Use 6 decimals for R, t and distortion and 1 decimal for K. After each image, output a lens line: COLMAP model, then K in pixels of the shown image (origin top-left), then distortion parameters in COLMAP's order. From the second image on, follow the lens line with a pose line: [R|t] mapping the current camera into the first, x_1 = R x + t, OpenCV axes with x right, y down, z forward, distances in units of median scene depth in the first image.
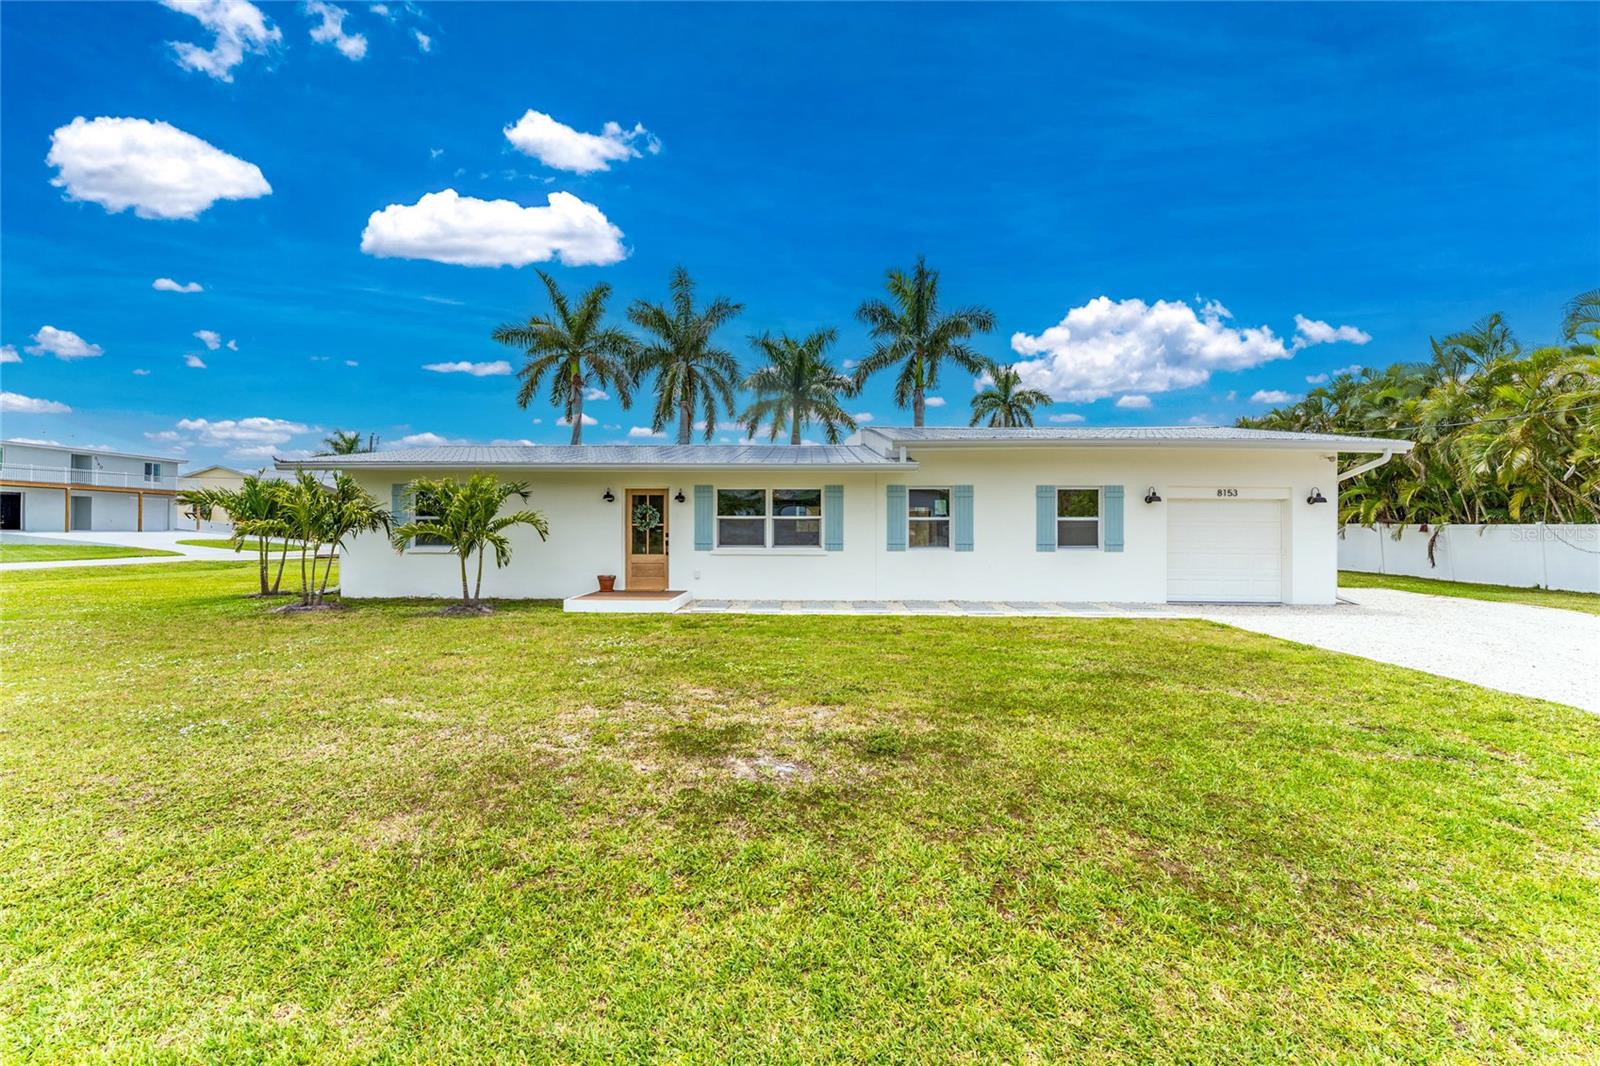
lens RADIAL K [[629.9, 0, 789.7], [0, 629.9, 531.4], [0, 0, 1]] dist [-0.001633, 0.000009]
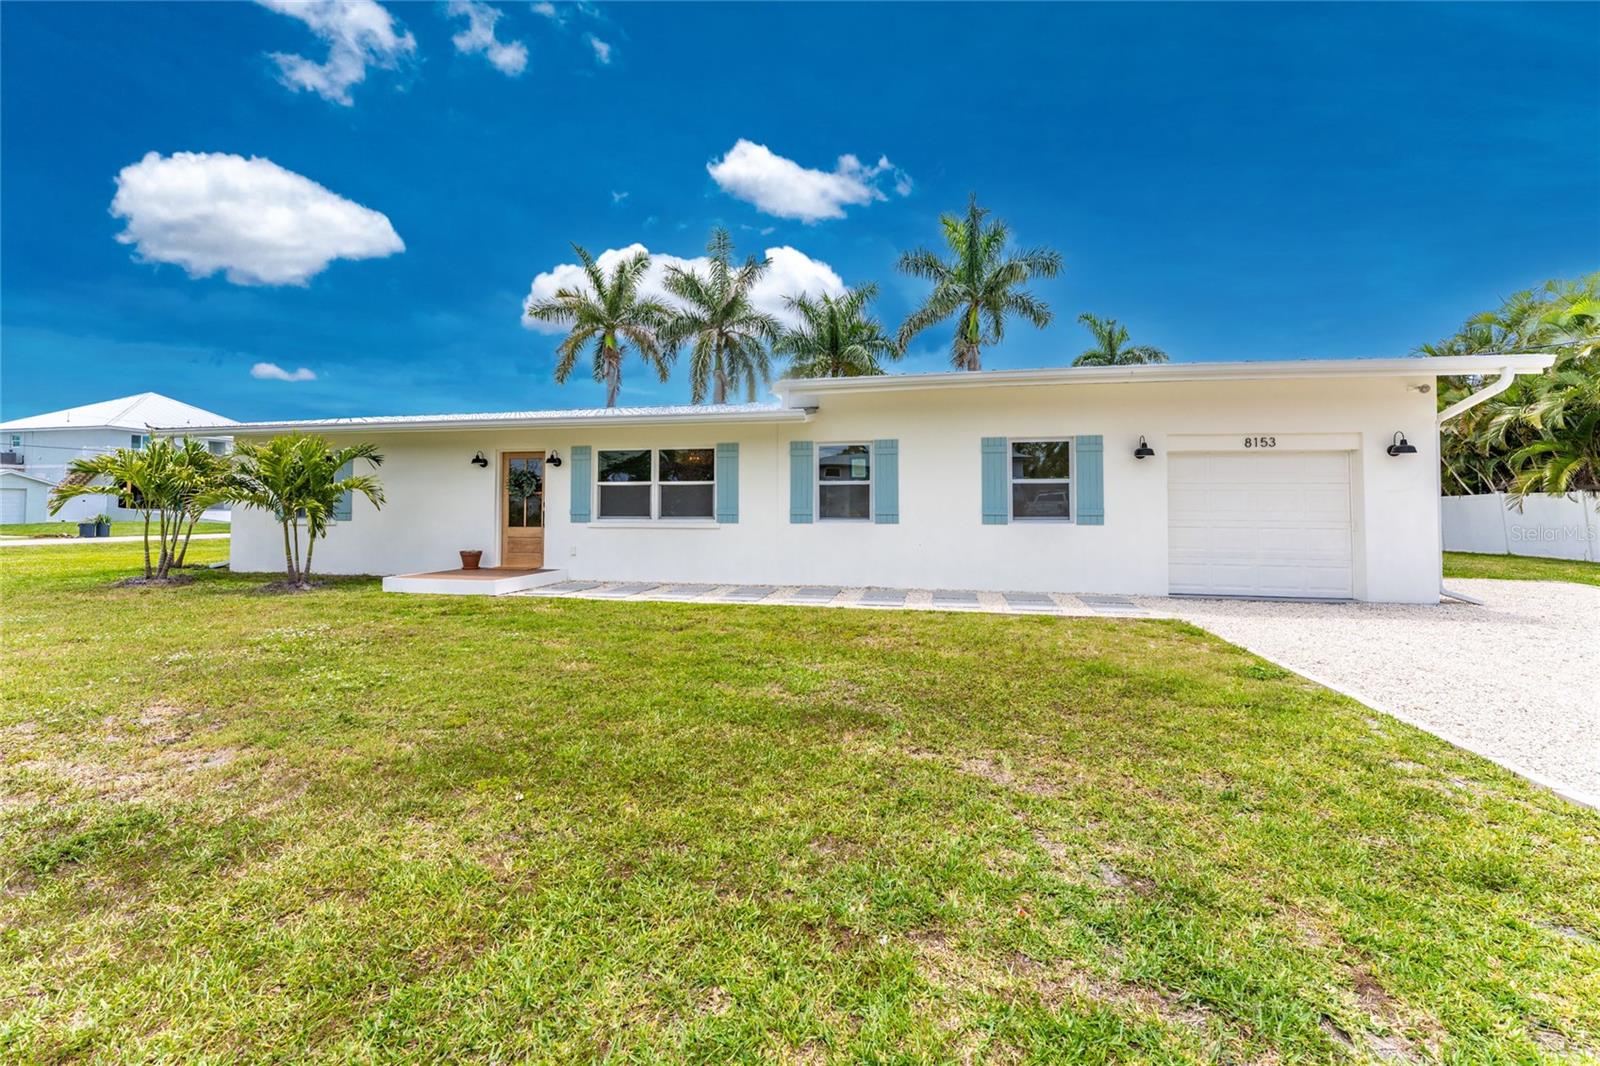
lens RADIAL K [[654.7, 0, 801.2], [0, 654.7, 493.9], [0, 0, 1]] dist [0.000373, -0.000495]
pose [[0.984380, -0.006890, -0.175924, 0.311710], [0.000981, 0.999433, -0.033649, 0.021547], [0.176056, 0.032951, 0.983828, 0.178674]]
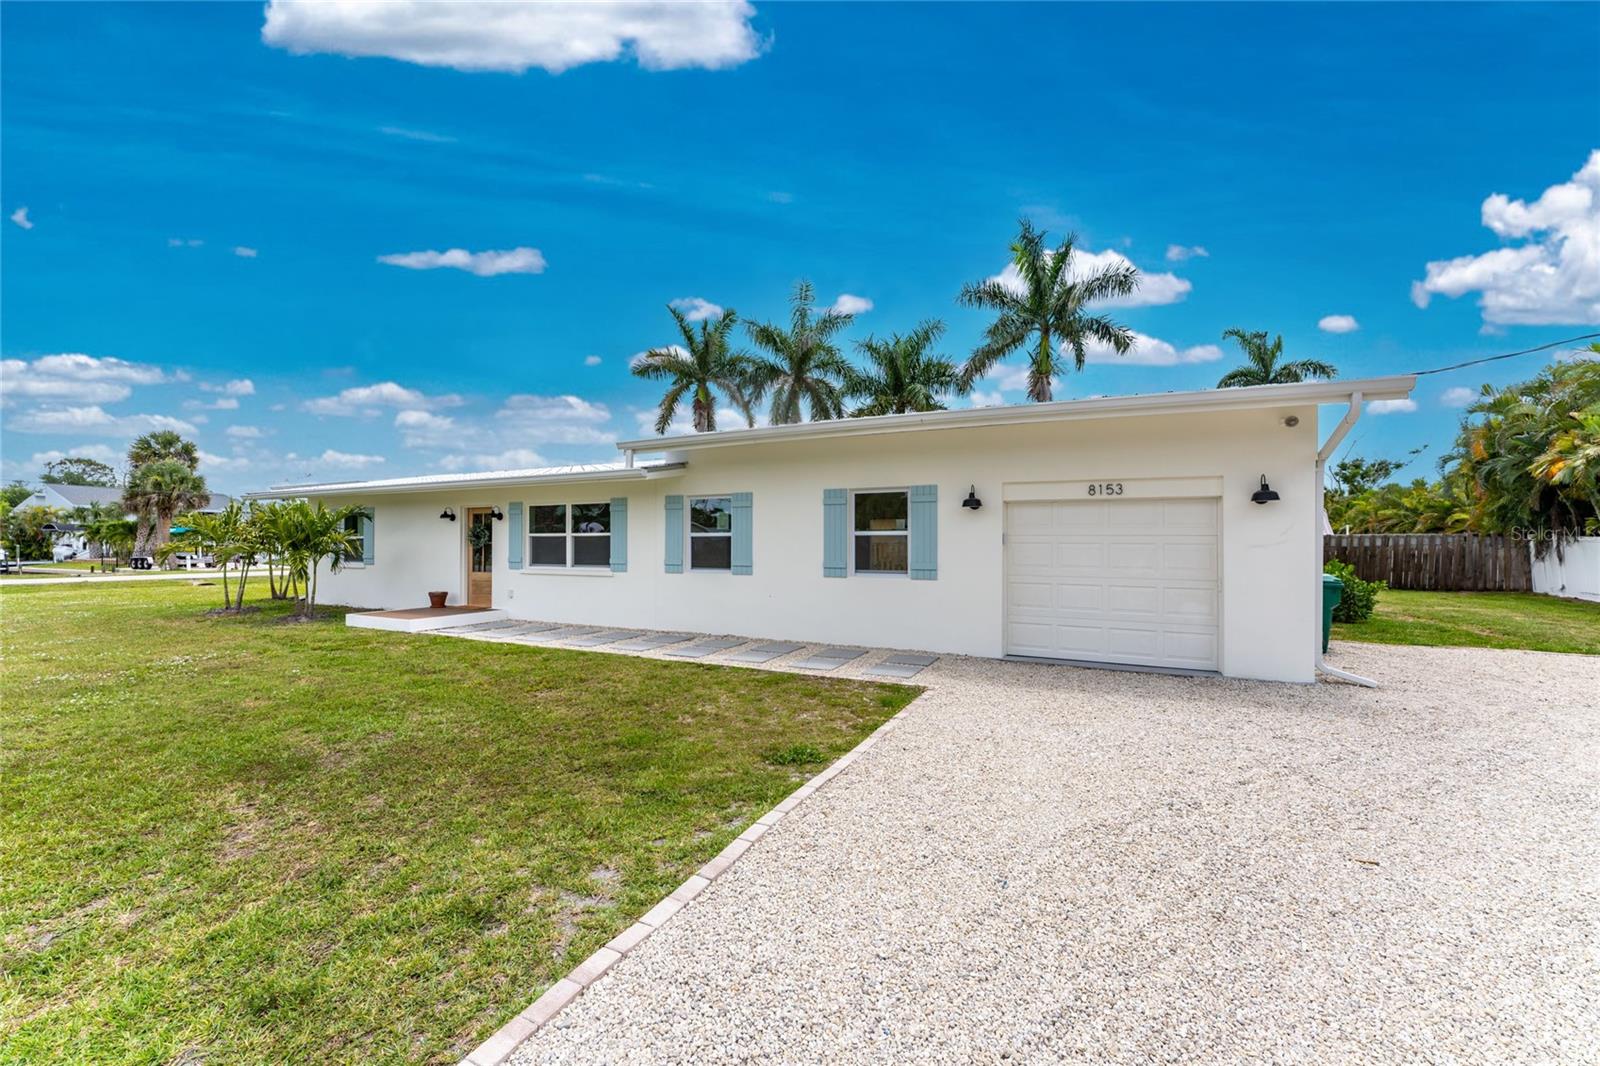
lens RADIAL K [[665.2, 0, 800.0], [0, 665.2, 533.0], [0, 0, 1]] dist [-0.000512, -0.000126]
pose [[0.897240, -0.009455, -0.441442, 0.711027], [-0.005886, 0.999426, -0.033369, 0.006448], [0.441504, 0.032539, 0.896669, 0.266241]]
